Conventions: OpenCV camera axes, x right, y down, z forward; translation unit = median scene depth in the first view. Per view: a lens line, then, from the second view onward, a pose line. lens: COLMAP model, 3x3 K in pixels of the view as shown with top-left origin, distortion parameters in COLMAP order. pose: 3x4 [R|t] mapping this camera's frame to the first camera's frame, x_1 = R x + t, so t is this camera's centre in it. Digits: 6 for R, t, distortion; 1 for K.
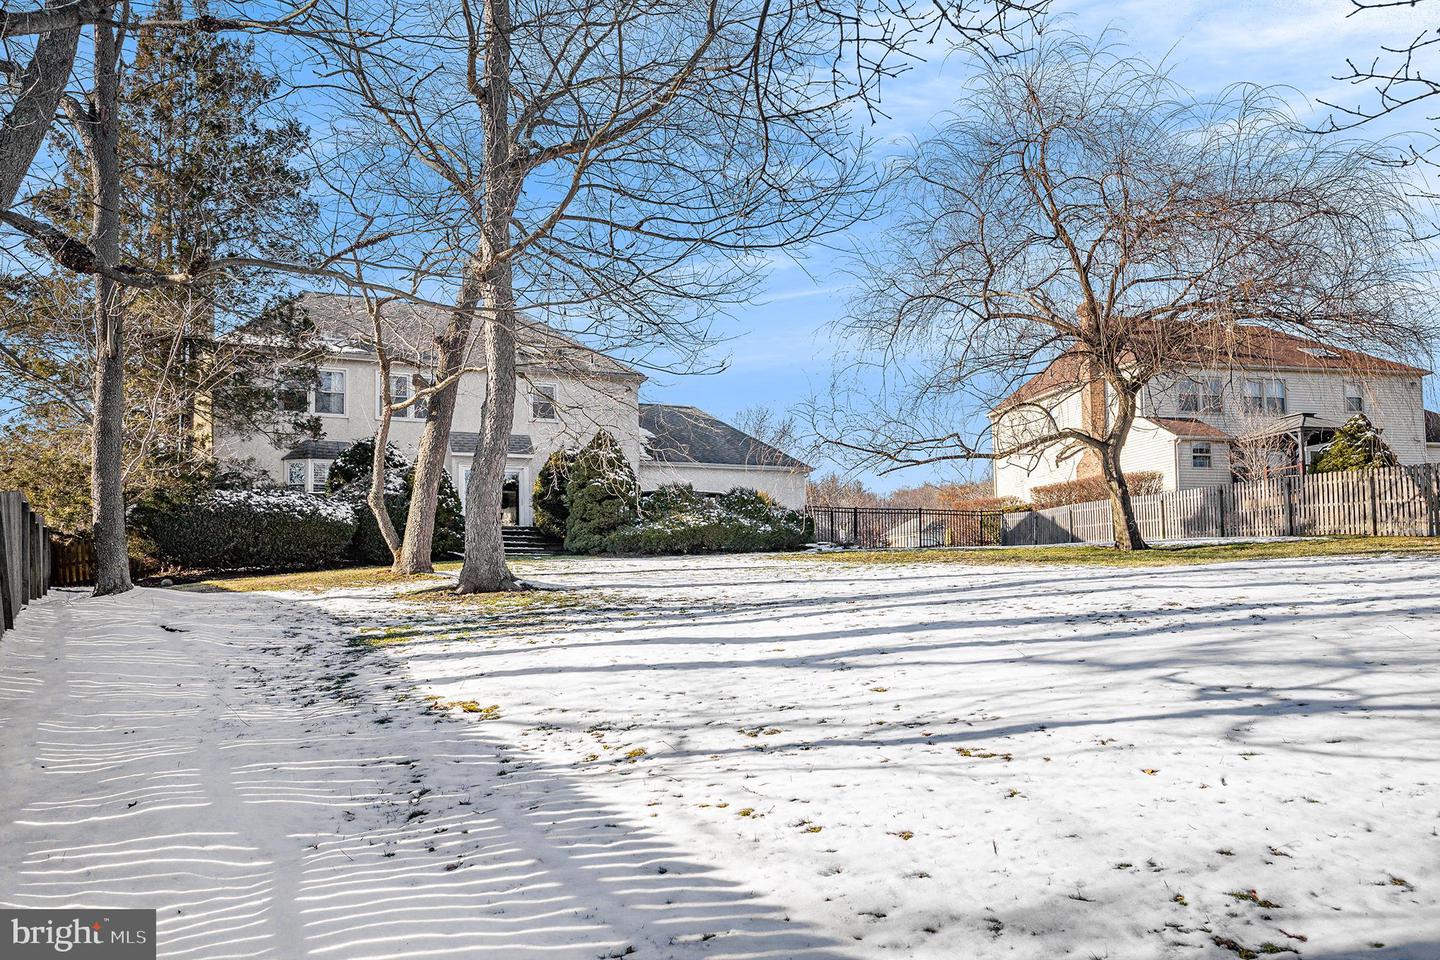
lens RADIAL K [[1153.7, 0, 720.0], [0, 1153.7, 480.0], [0, 0, 1]] dist [0.000365, -0.000012]
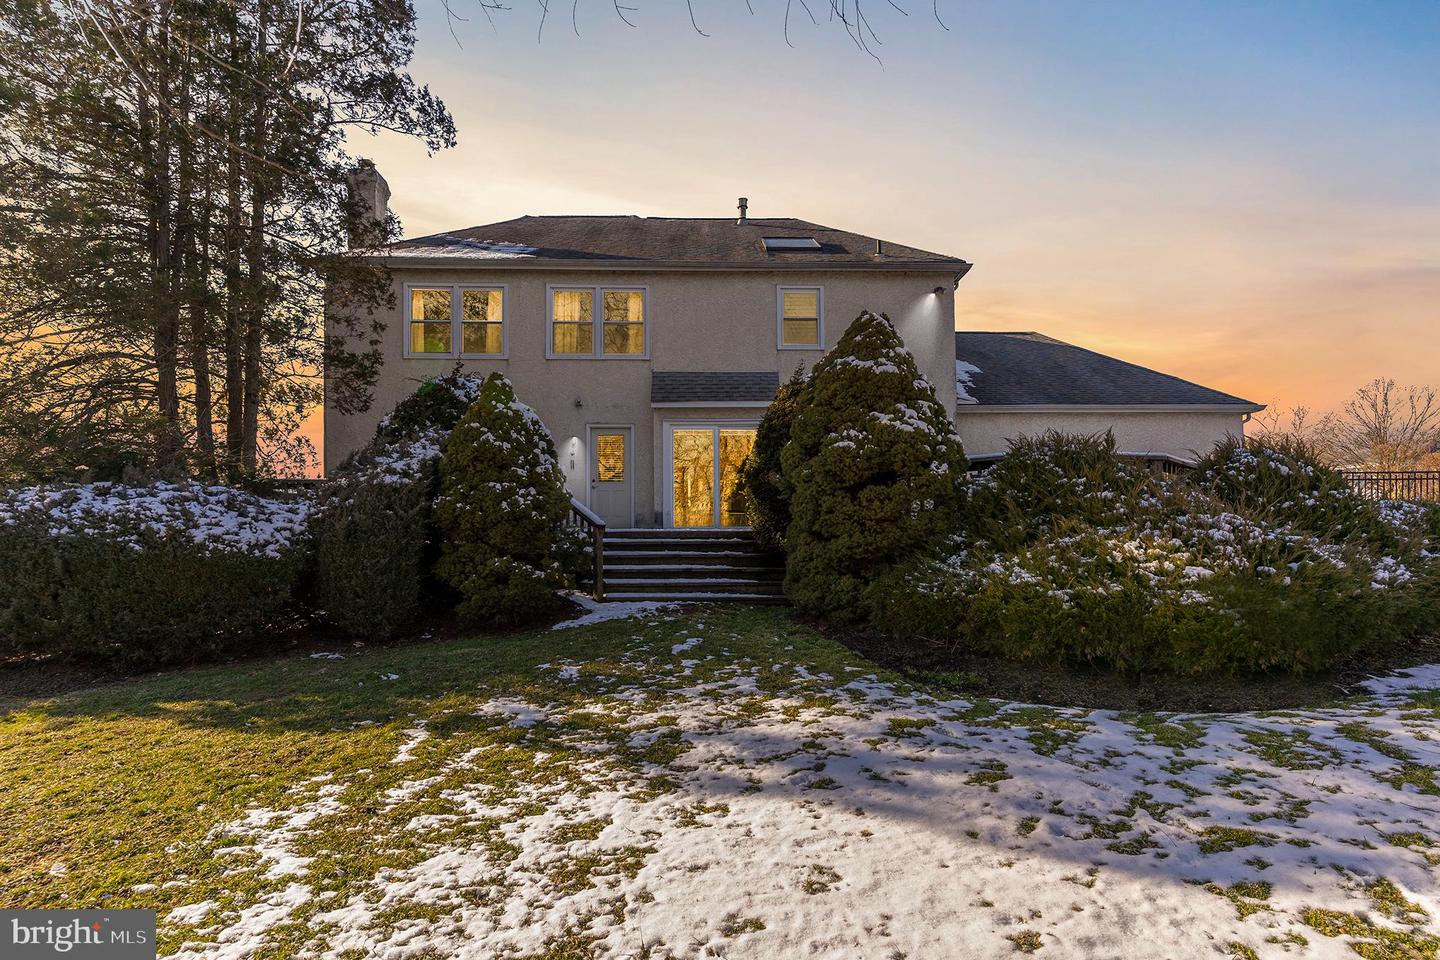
lens RADIAL K [[744.8, 0, 724.0], [0, 744.8, 538.4], [0, 0, 1]] dist [-0.001822, -0.000200]
pose [[0.932328, 0.010454, -0.361462, -0.053403], [0.036727, 0.991676, 0.123413, 0.002222], [0.359743, -0.128336, 0.924183, 0.742824]]
